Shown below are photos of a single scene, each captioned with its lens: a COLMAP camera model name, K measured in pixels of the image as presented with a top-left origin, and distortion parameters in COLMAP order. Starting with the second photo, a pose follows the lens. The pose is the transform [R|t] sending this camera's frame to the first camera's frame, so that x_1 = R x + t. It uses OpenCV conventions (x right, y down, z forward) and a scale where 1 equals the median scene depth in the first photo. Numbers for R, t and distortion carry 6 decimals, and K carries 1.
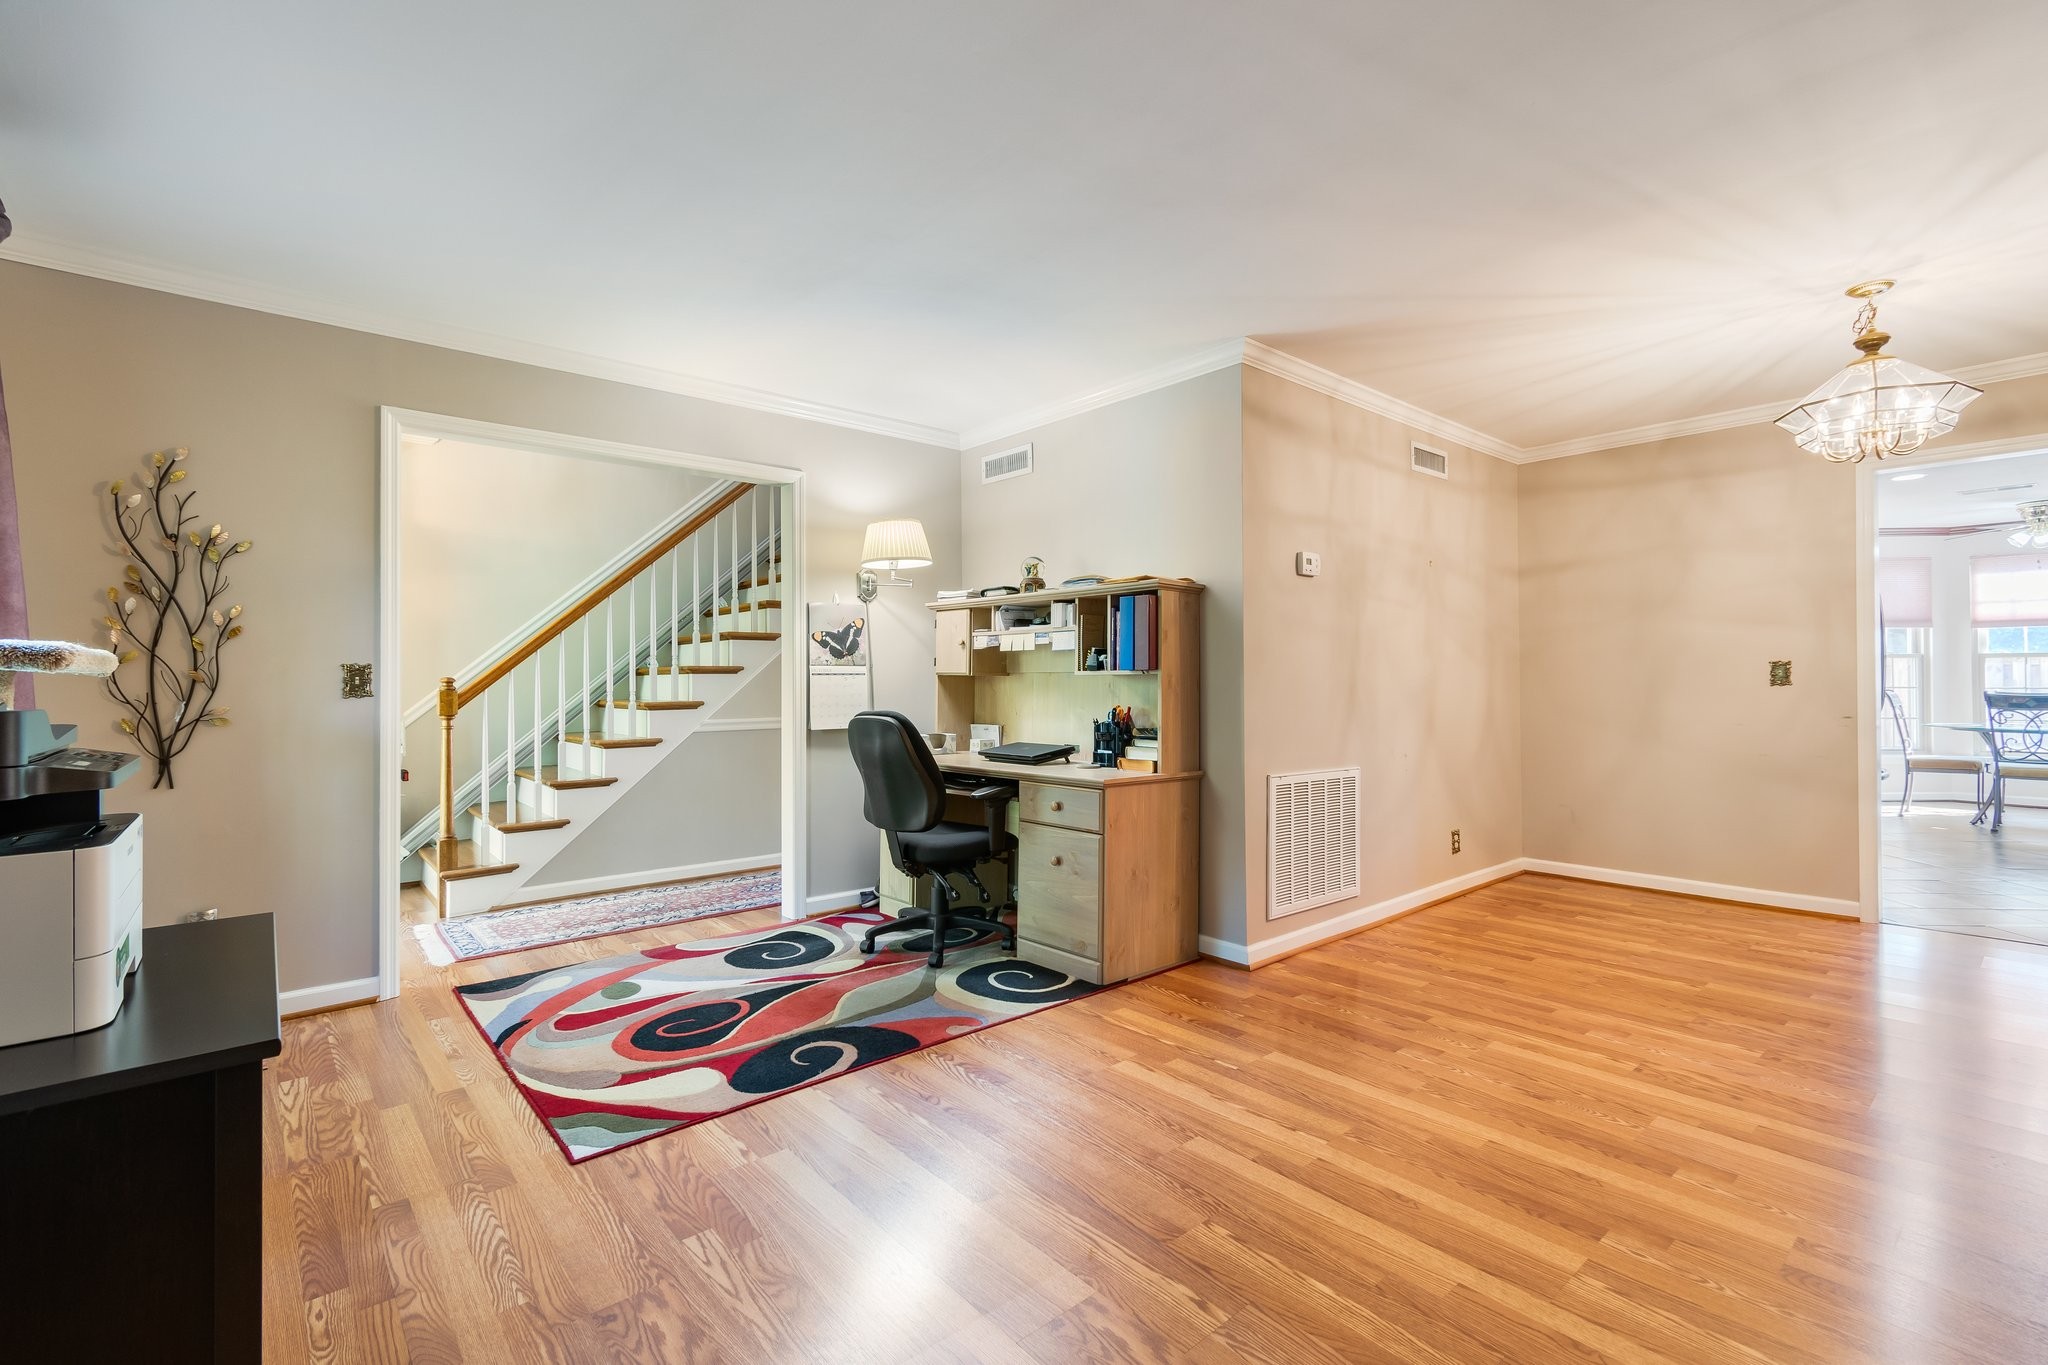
lens RADIAL K [[912.2, 0, 1024.0], [0, 912.2, 682.5], [0, 0, 1]] dist [0.001046, 0.000251]
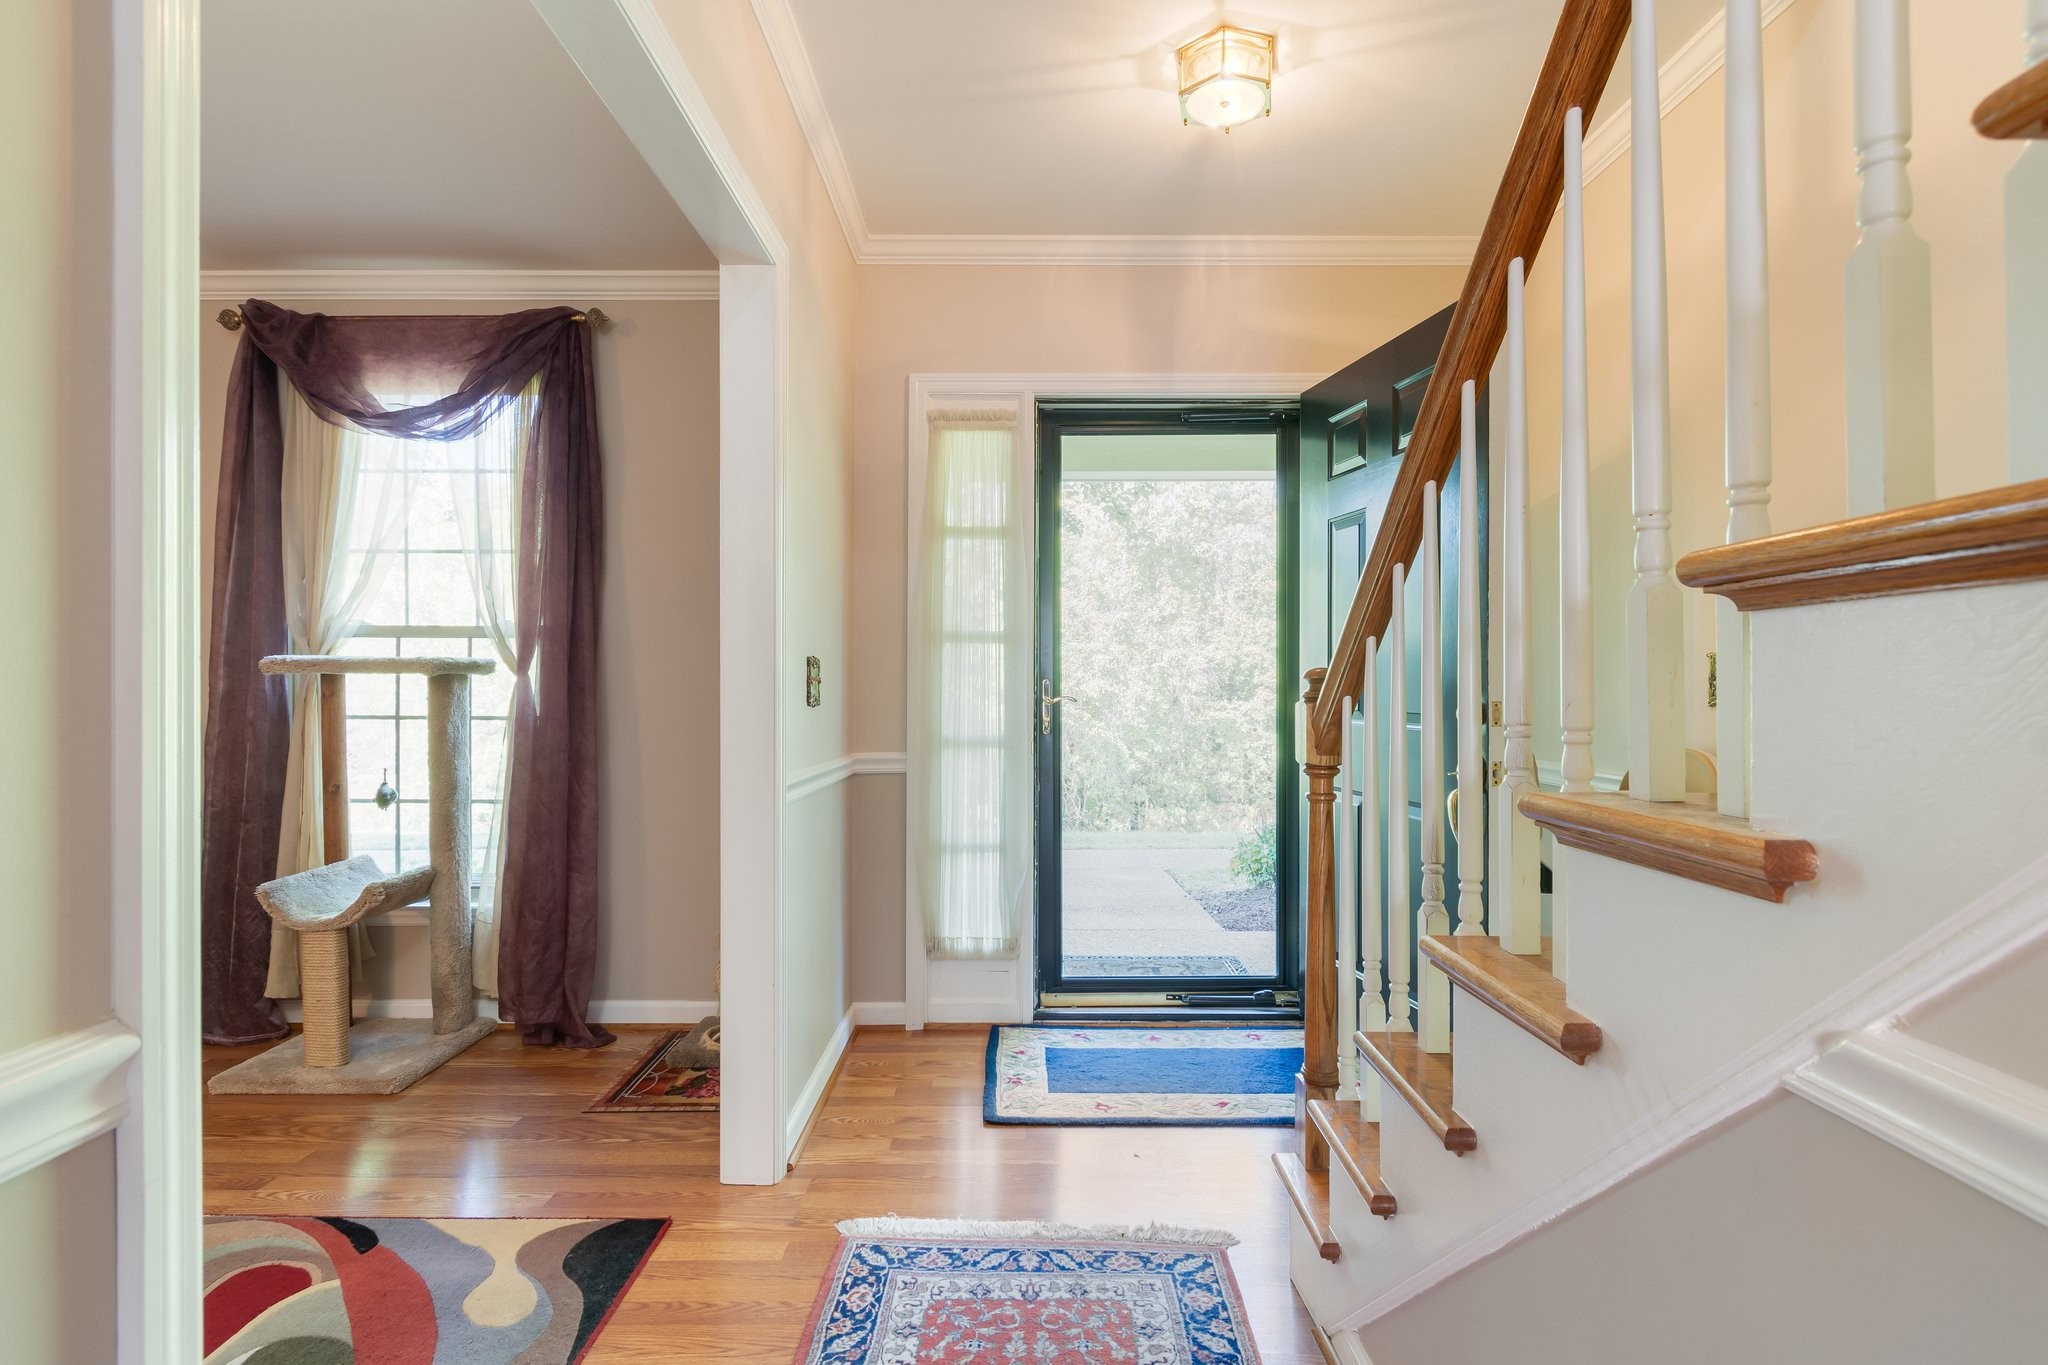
lens RADIAL K [[978.9, 0, 1024.0], [0, 978.9, 682.5], [0, 0, 1]] dist [0.001239, -0.001350]
pose [[-0.654974, 0.001892, -0.755649, -0.319902], [0.002612, 0.999997, 0.000239, -0.000677], [0.755647, -0.001817, -0.654976, 1.633635]]
